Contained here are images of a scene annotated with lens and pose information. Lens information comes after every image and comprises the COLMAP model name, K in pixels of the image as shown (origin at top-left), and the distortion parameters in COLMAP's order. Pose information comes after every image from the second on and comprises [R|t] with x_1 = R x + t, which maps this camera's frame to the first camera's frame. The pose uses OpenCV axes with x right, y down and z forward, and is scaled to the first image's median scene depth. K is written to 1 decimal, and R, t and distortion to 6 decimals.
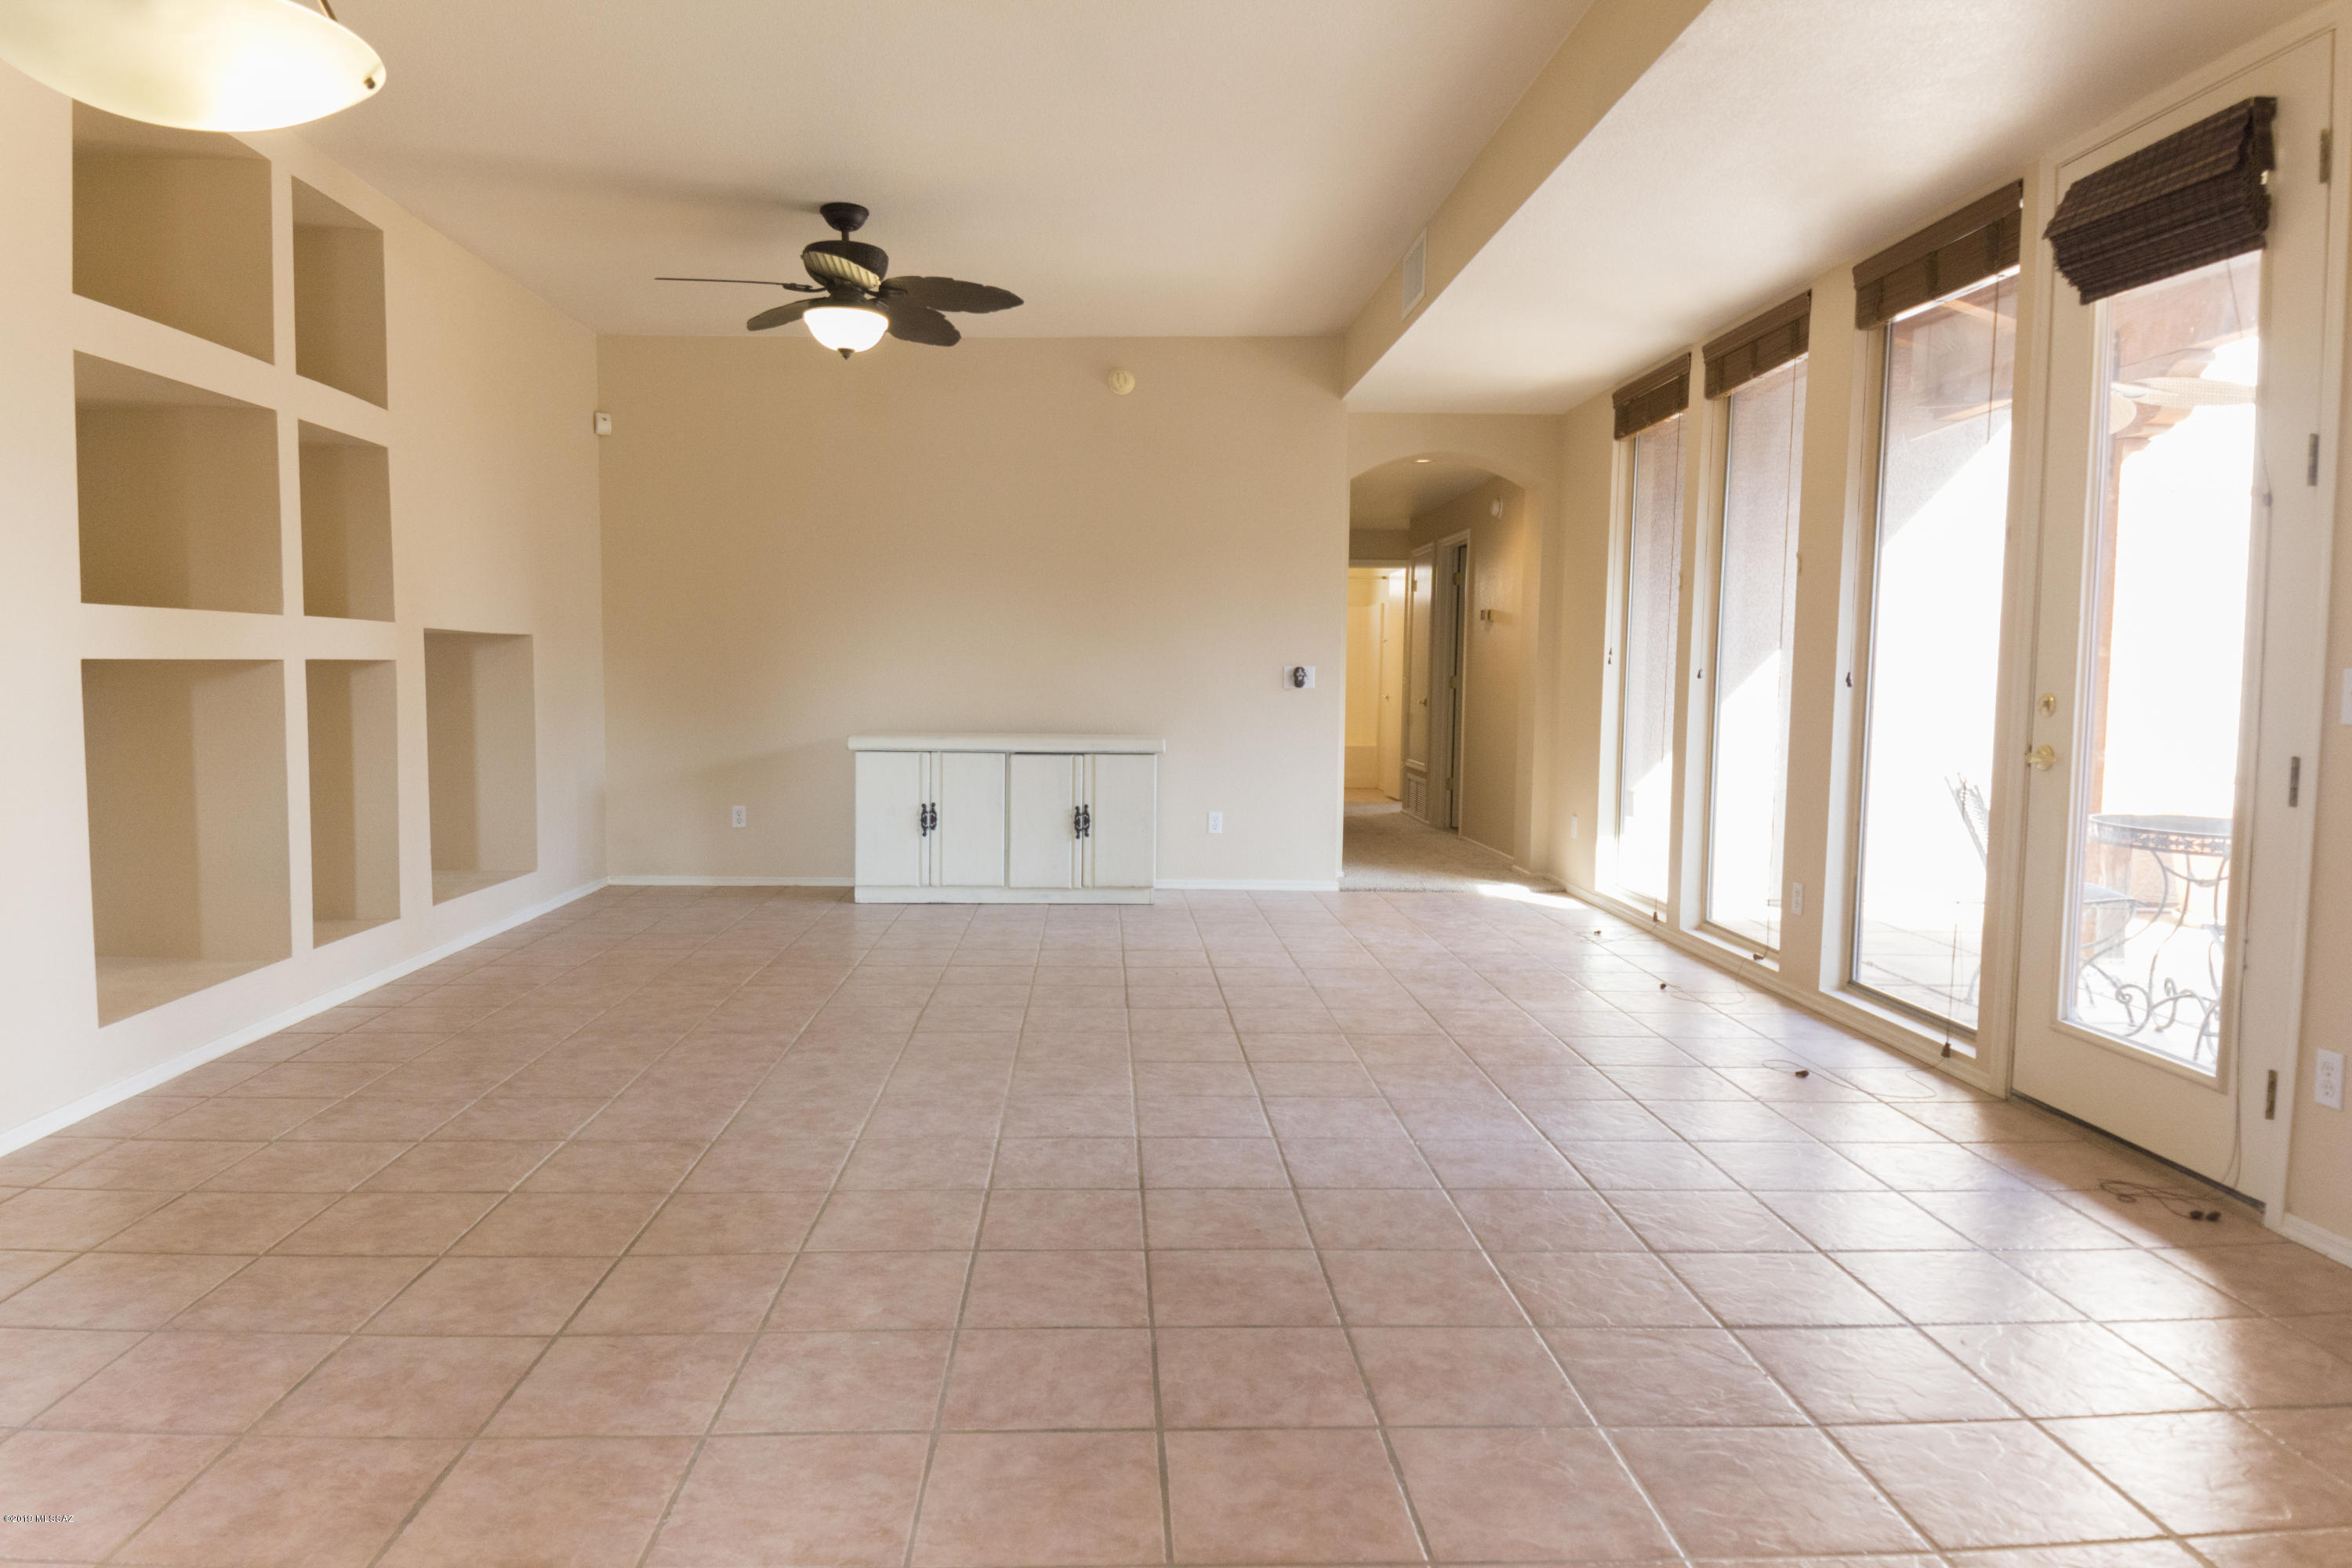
lens RADIAL K [[1473.2, 0, 1175.3], [0, 1473.2, 775.7], [0, 0, 1]] dist [0.073344, -0.093436]
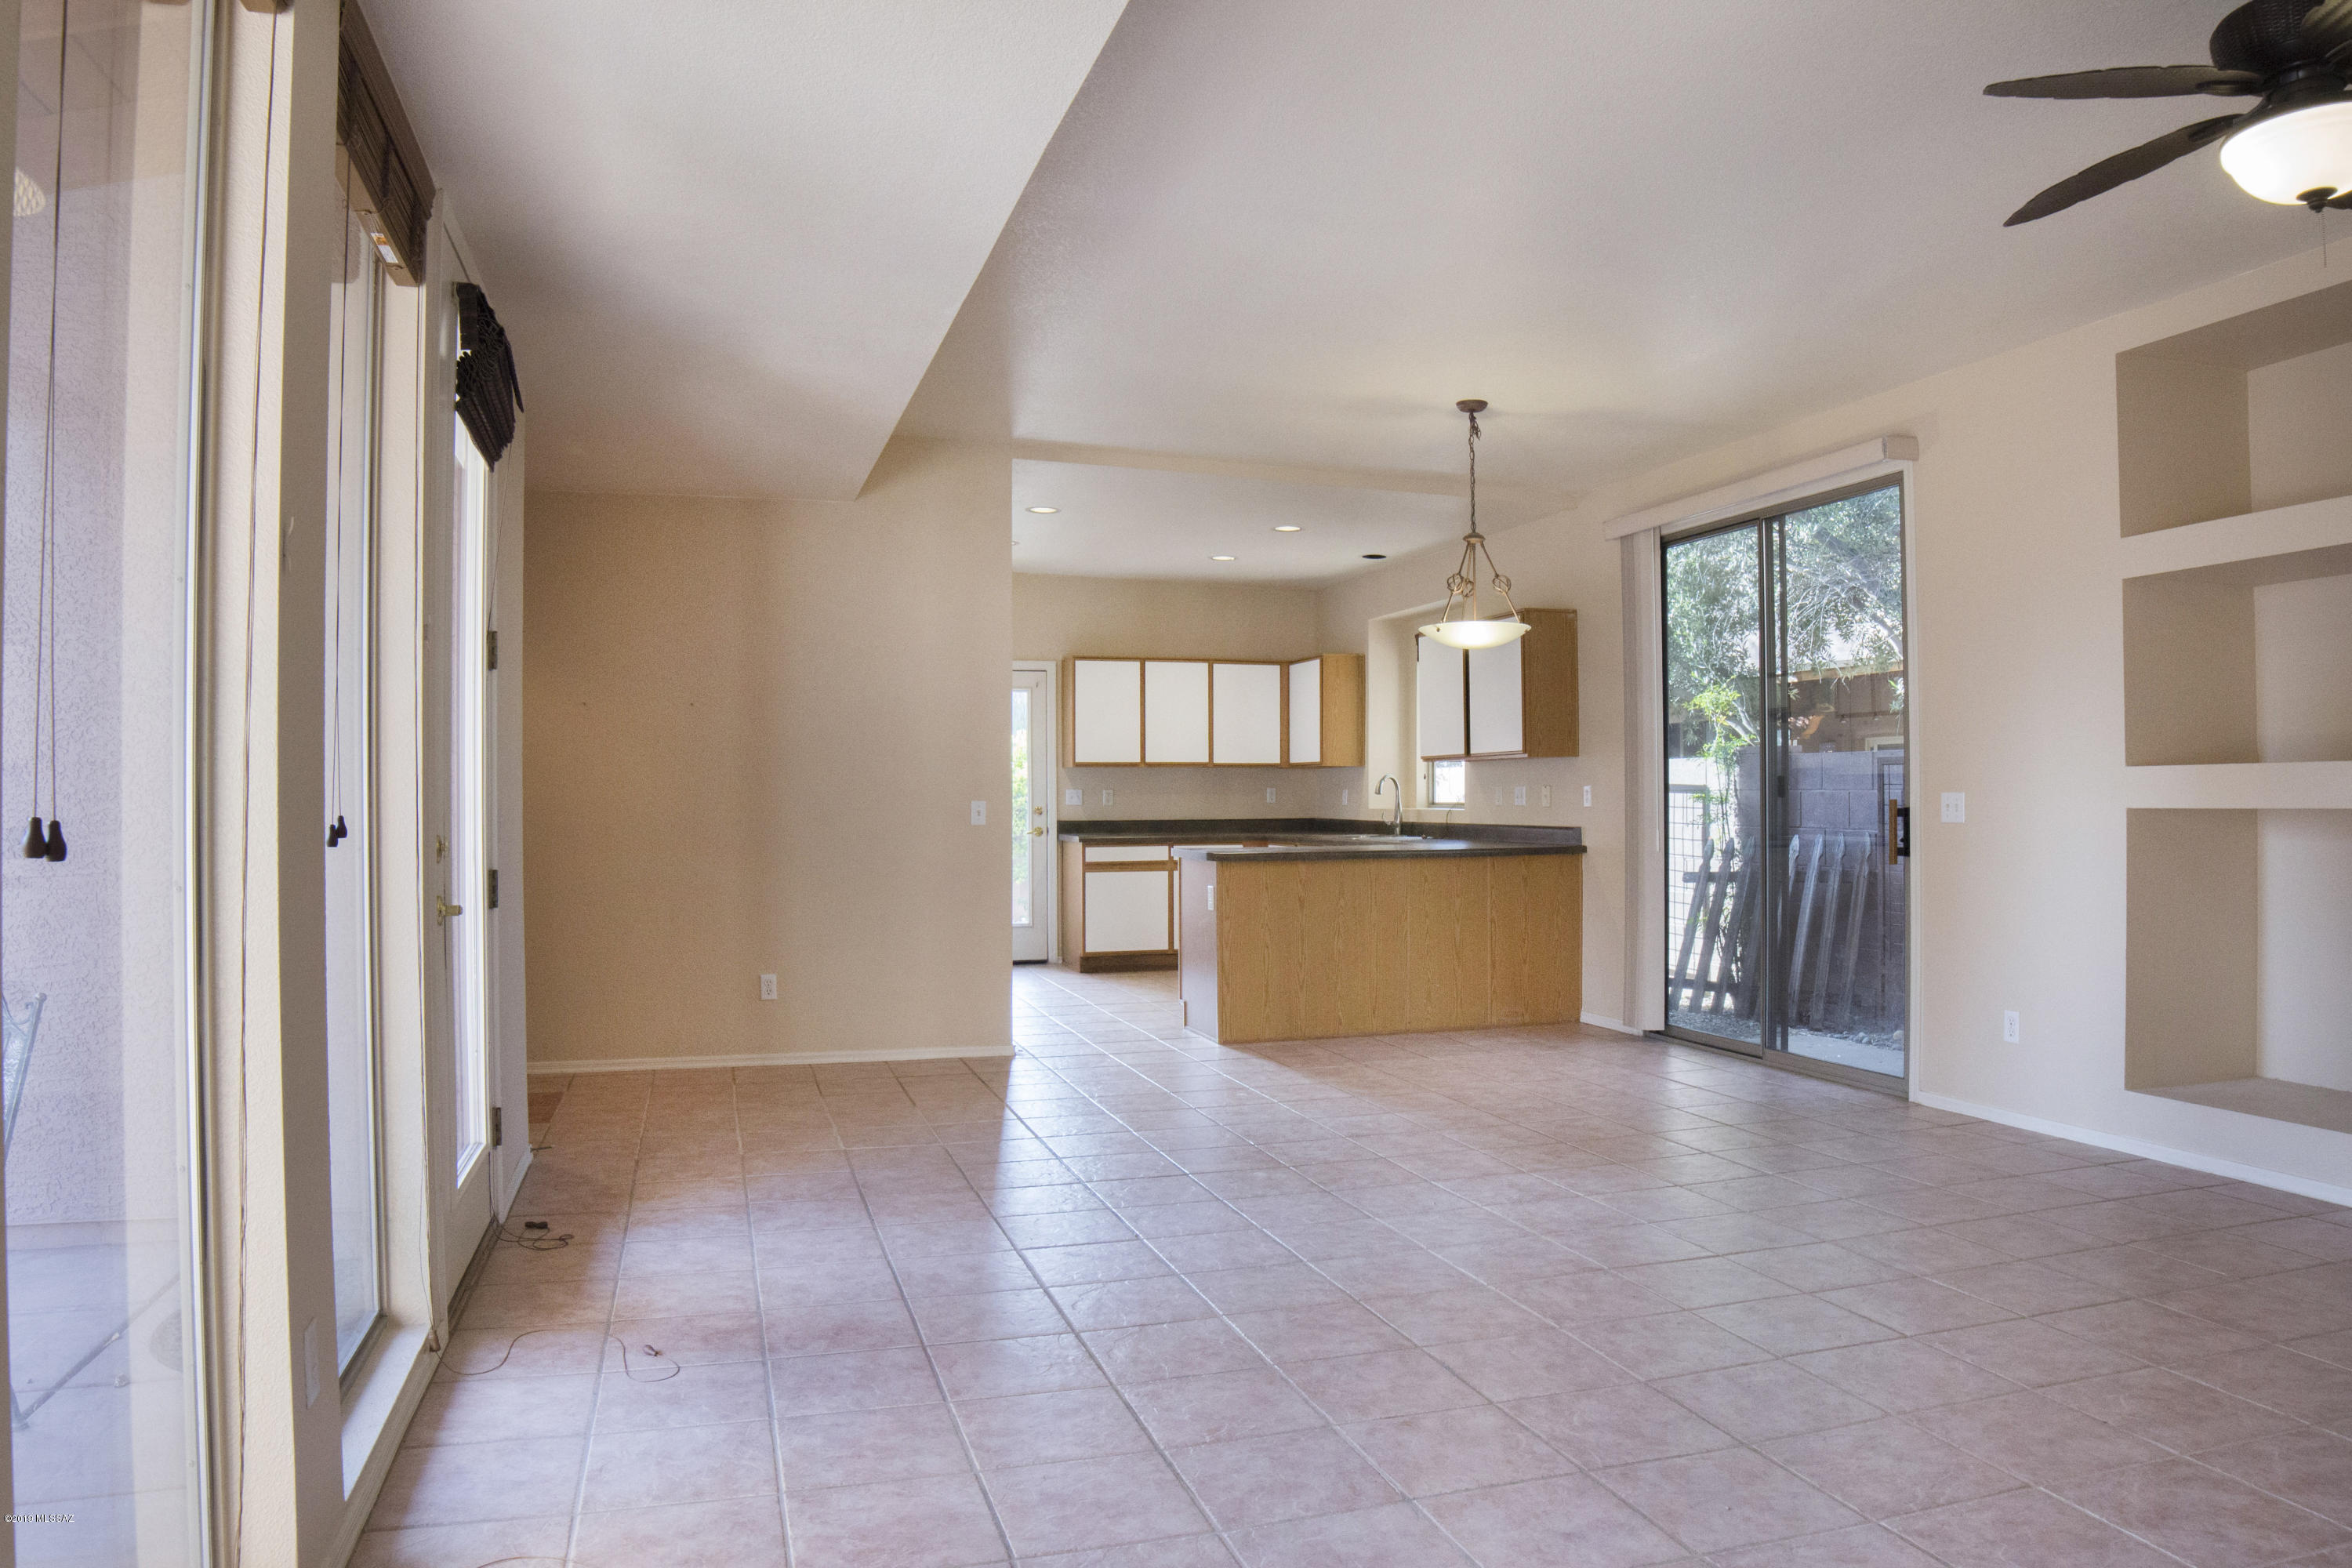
lens RADIAL K [[1569.4, 0, 1172.6], [0, 1569.4, 779.5], [0, 0, 1]] dist [-0.085568, 0.003942]
pose [[-0.972153, -0.011688, -0.234055, 0.346036], [-0.025518, 0.998096, 0.056147, -0.133663], [0.232953, 0.060556, -0.970601, 1.773780]]
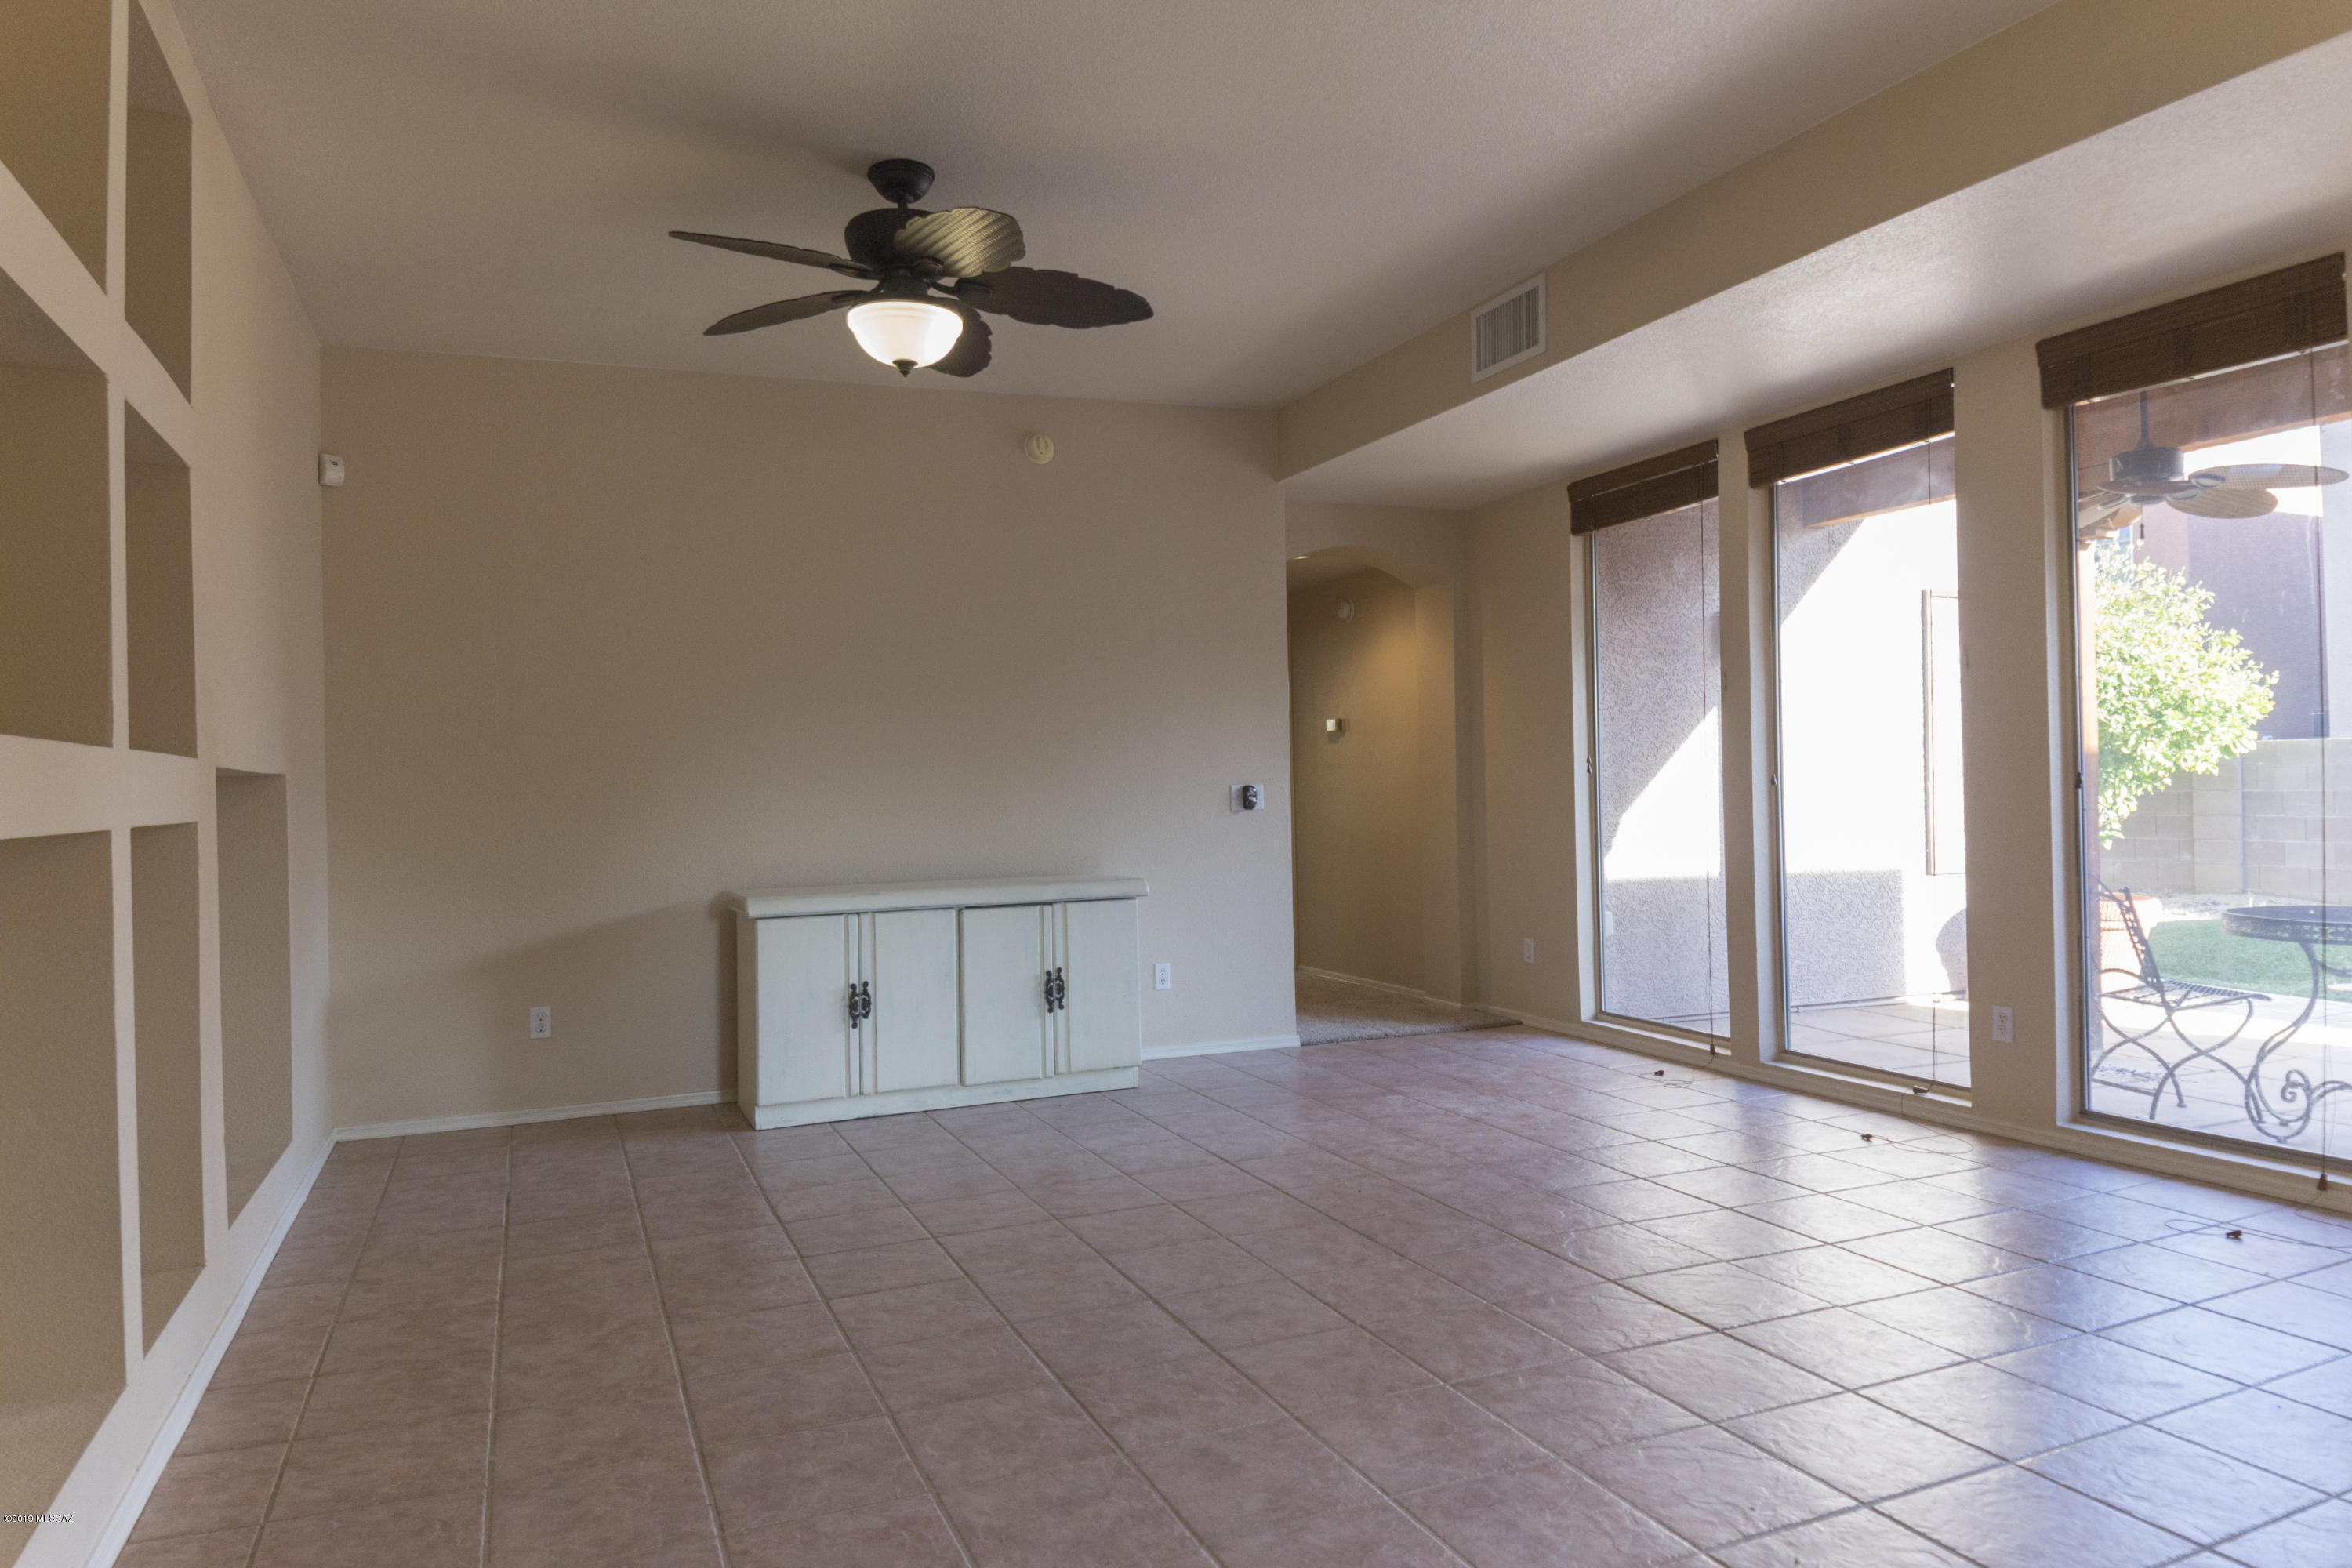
lens RADIAL K [[1473.2, 0, 1179.5], [0, 1473.2, 763.5], [0, 0, 1]] dist [0.073344, -0.093436]
pose [[0.935973, -0.026143, 0.351101, -0.444922], [0.056537, 0.995458, -0.076595, -0.040683], [-0.347504, 0.091541, 0.933200, 0.382832]]
